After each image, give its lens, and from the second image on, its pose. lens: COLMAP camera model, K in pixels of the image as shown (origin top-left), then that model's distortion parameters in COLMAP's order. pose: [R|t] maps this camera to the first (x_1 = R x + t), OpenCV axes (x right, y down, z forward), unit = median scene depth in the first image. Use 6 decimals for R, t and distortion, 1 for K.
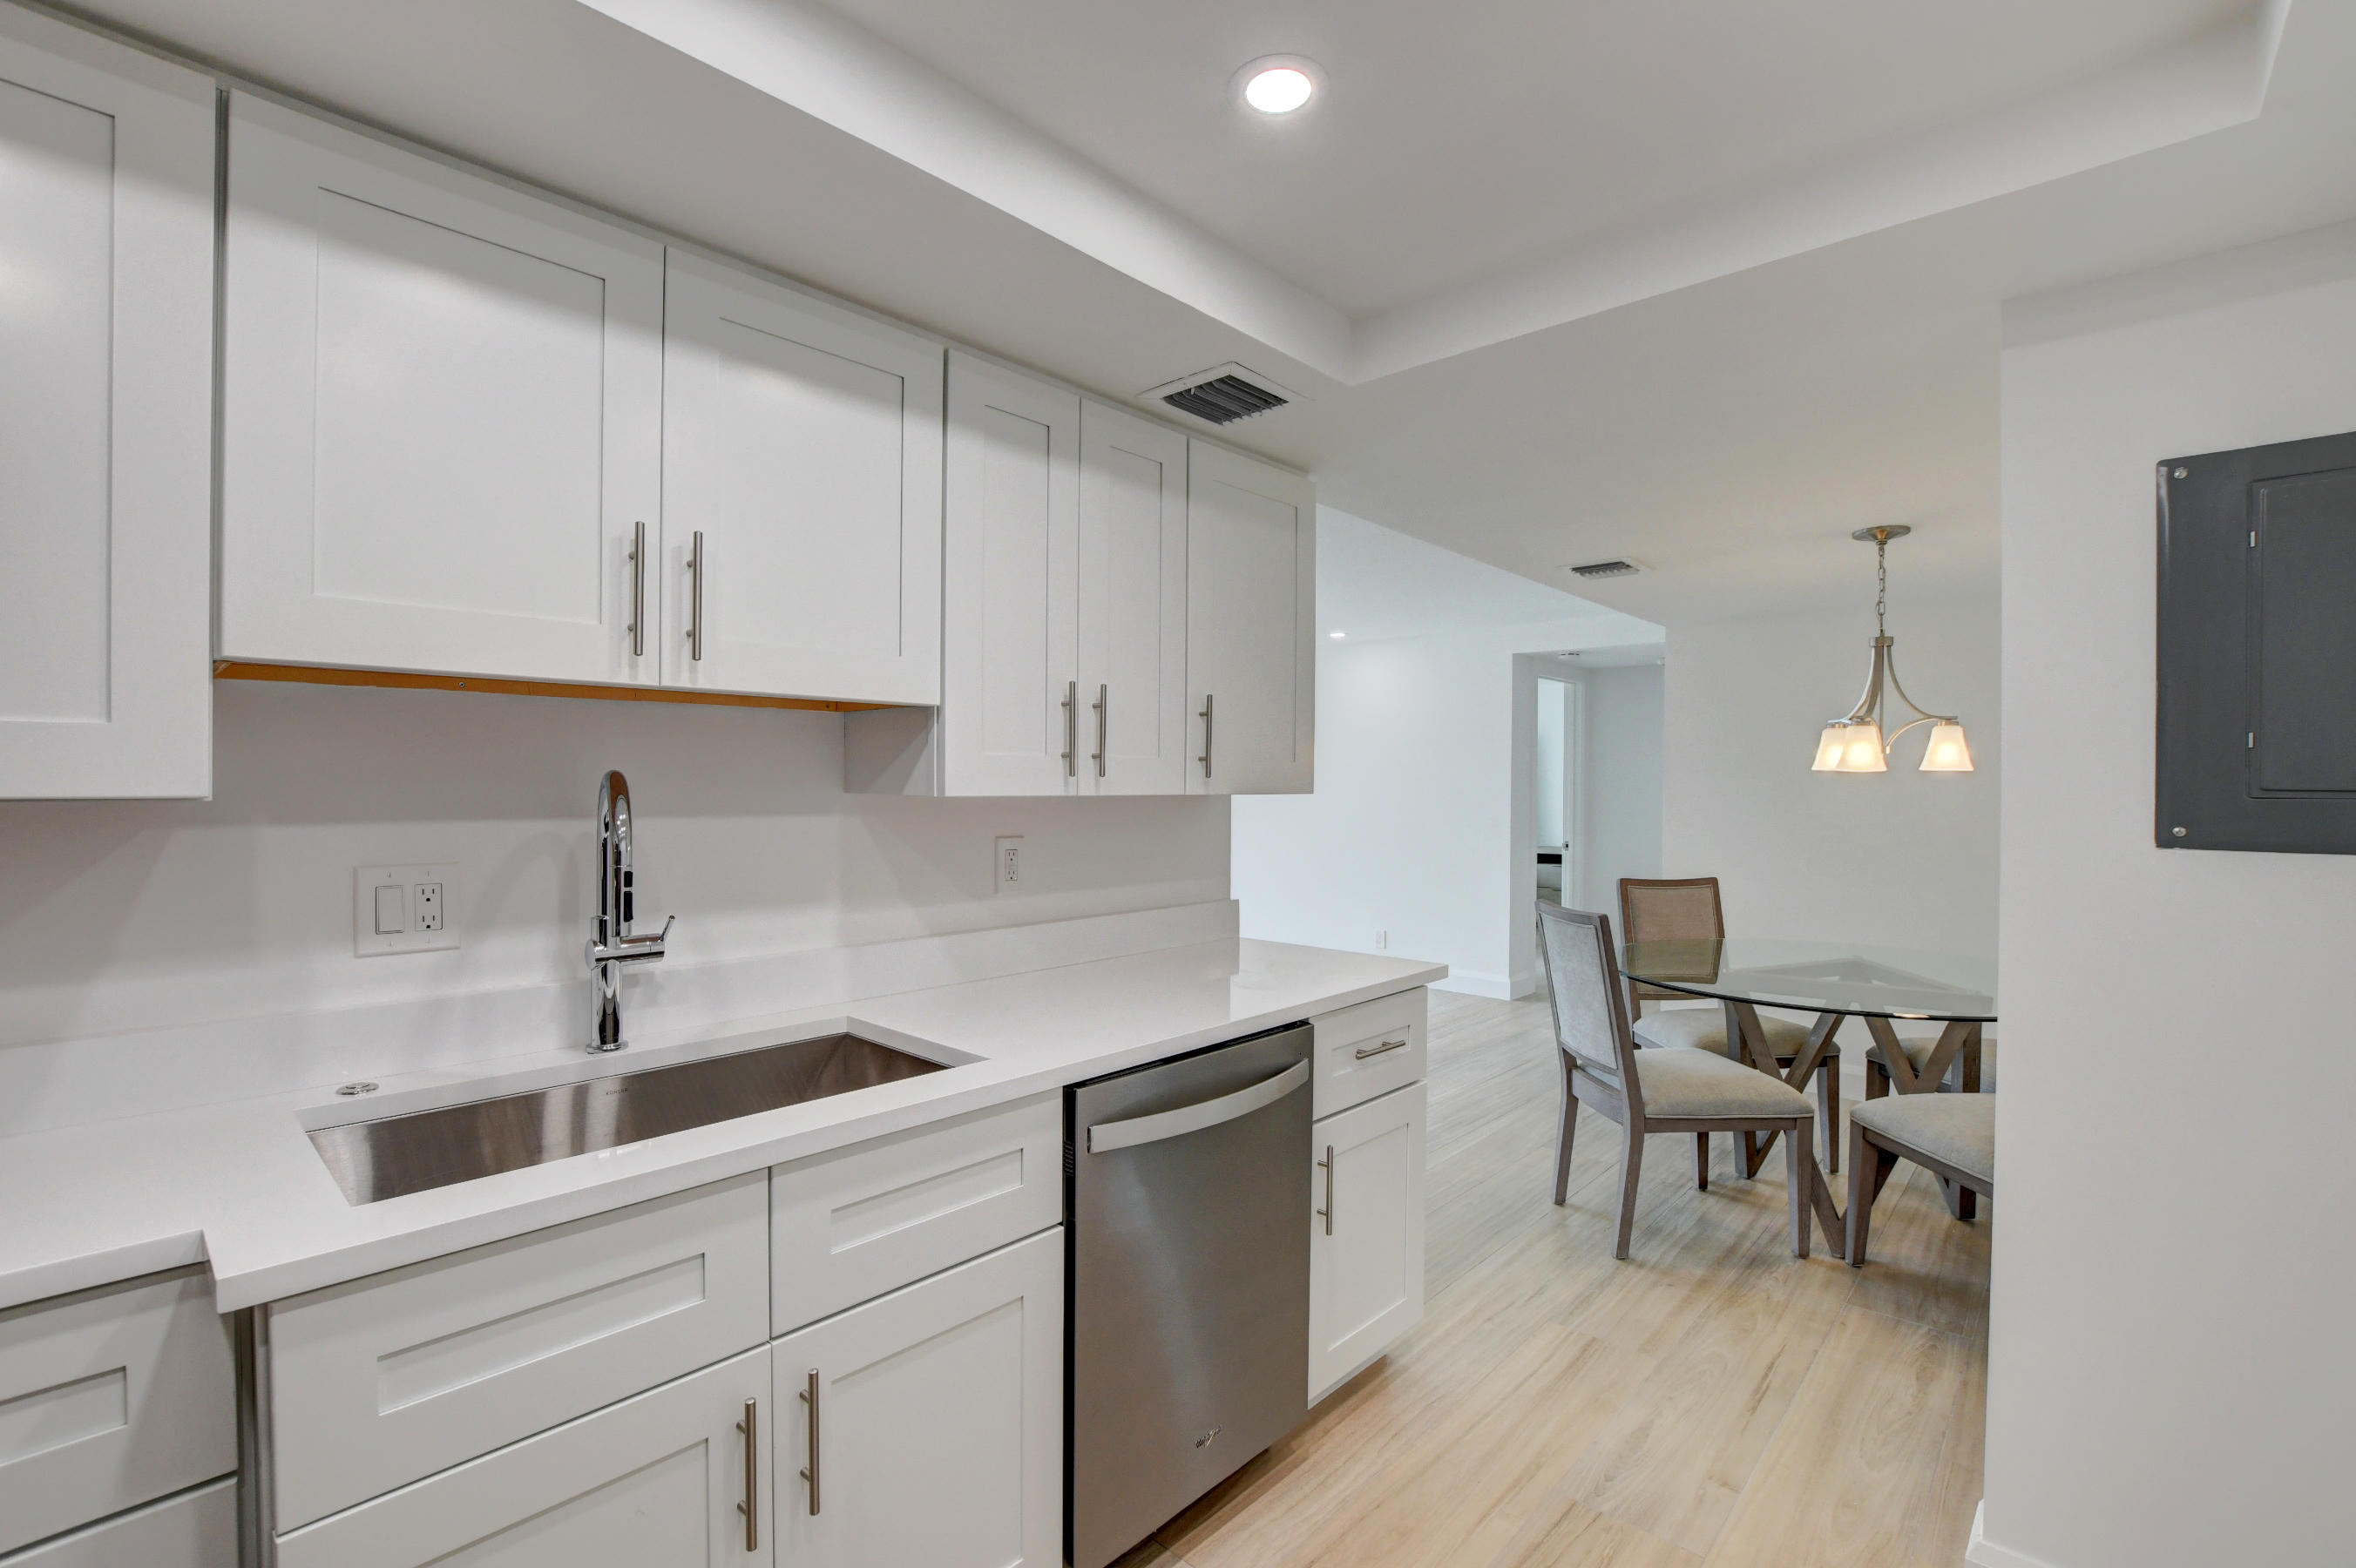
lens RADIAL K [[1034.6, 0, 1173.4], [0, 1034.6, 792.1], [0, 0, 1]] dist [-0.038410, 0.008436]
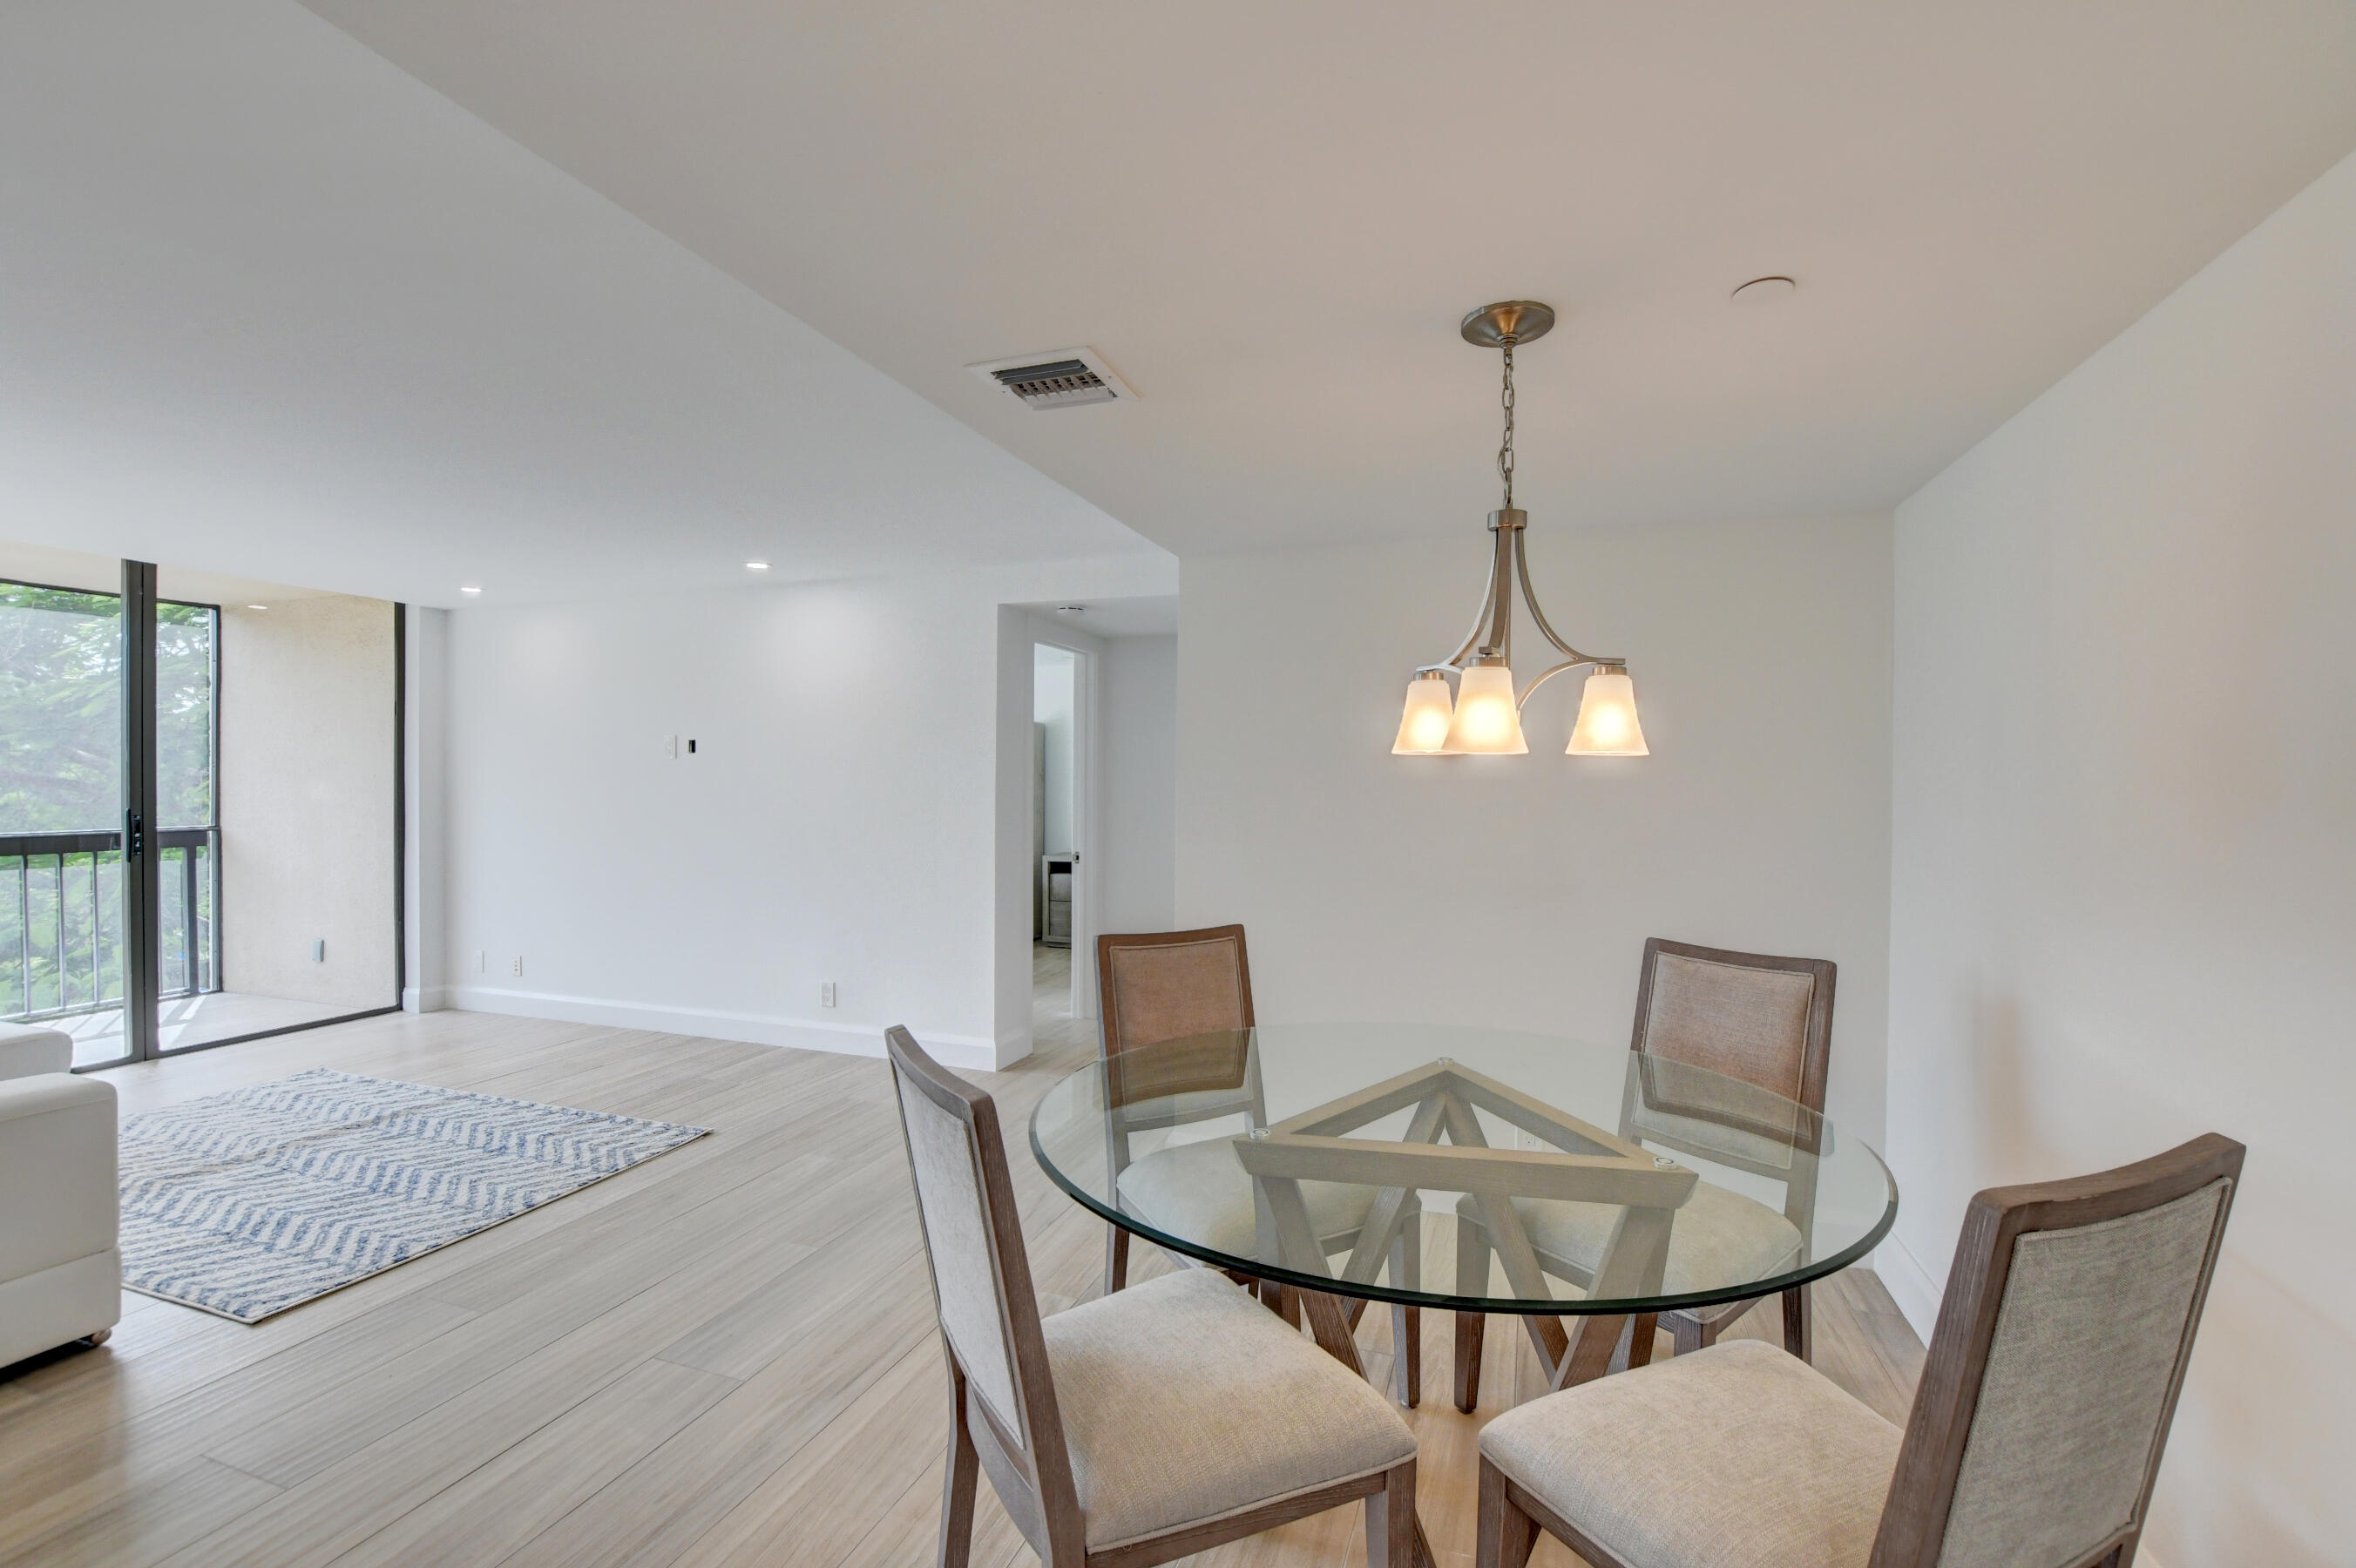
lens RADIAL K [[1034.6, 0, 1173.4], [0, 1034.6, 792.1], [0, 0, 1]] dist [-0.038410, 0.008436]
pose [[0.915703, -0.003770, 0.401837, 0.289071], [0.001805, 0.999984, 0.005268, -0.004082], [-0.401851, -0.004099, 0.915696, 0.530504]]
